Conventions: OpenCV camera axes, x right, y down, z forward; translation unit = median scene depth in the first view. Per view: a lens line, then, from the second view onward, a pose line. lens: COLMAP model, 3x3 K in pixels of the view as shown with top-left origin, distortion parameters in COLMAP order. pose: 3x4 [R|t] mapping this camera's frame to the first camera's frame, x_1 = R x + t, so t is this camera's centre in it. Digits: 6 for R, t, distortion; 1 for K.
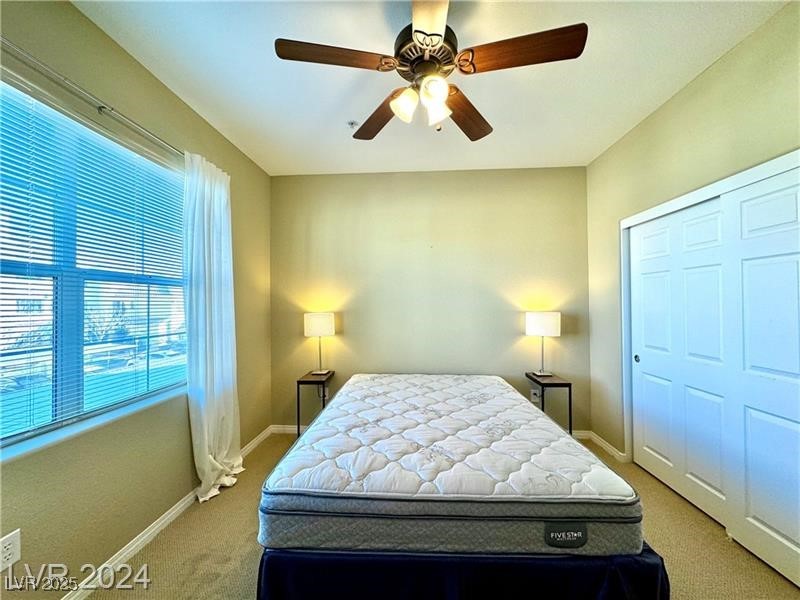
lens RADIAL K [[317.4, 0, 400.0], [0, 317.4, 300.0], [0, 0, 1]] dist [-0.001179, 0.000083]
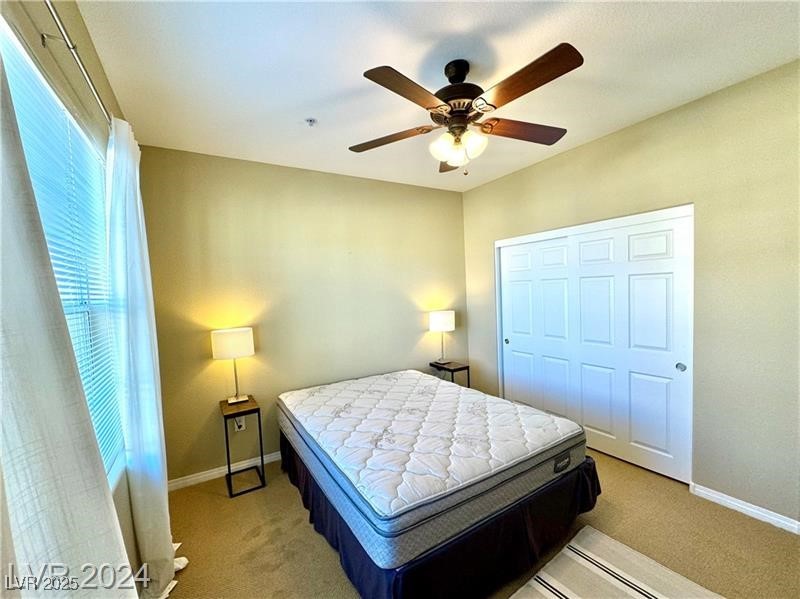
lens RADIAL K [[331.7, 0, 399.3], [0, 331.7, 307.4], [0, 0, 1]] dist [-0.001456, -0.000106]
pose [[0.826200, -0.058026, 0.560381, -0.566985], [0.030142, 0.997810, 0.058880, -0.081877], [-0.562570, -0.031756, 0.826140, 0.069125]]
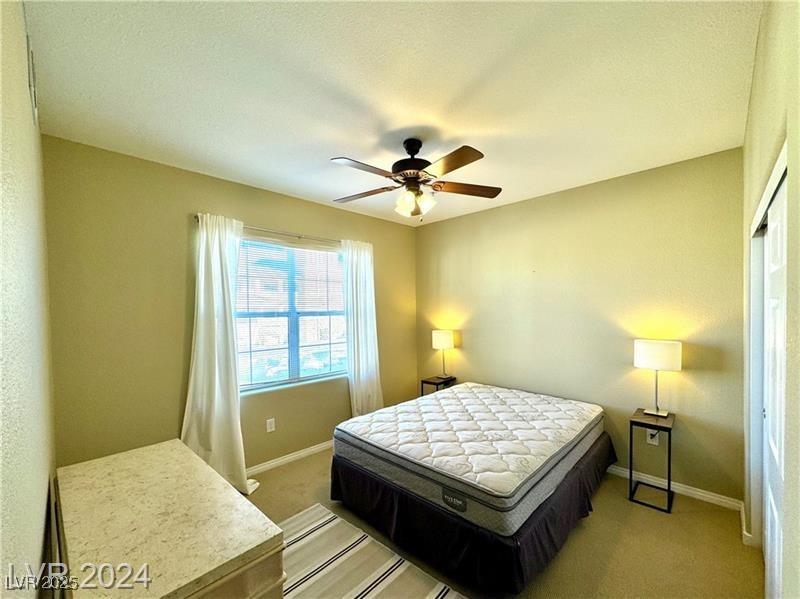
lens RADIAL K [[331.7, 0, 399.3], [0, 331.7, 307.4], [0, 0, 1]] dist [-0.001456, -0.000106]
pose [[0.751401, -0.005328, -0.659824, 0.756075], [0.015583, 0.999832, 0.009672, -0.102355], [0.659662, -0.017549, 0.751358, -0.180015]]
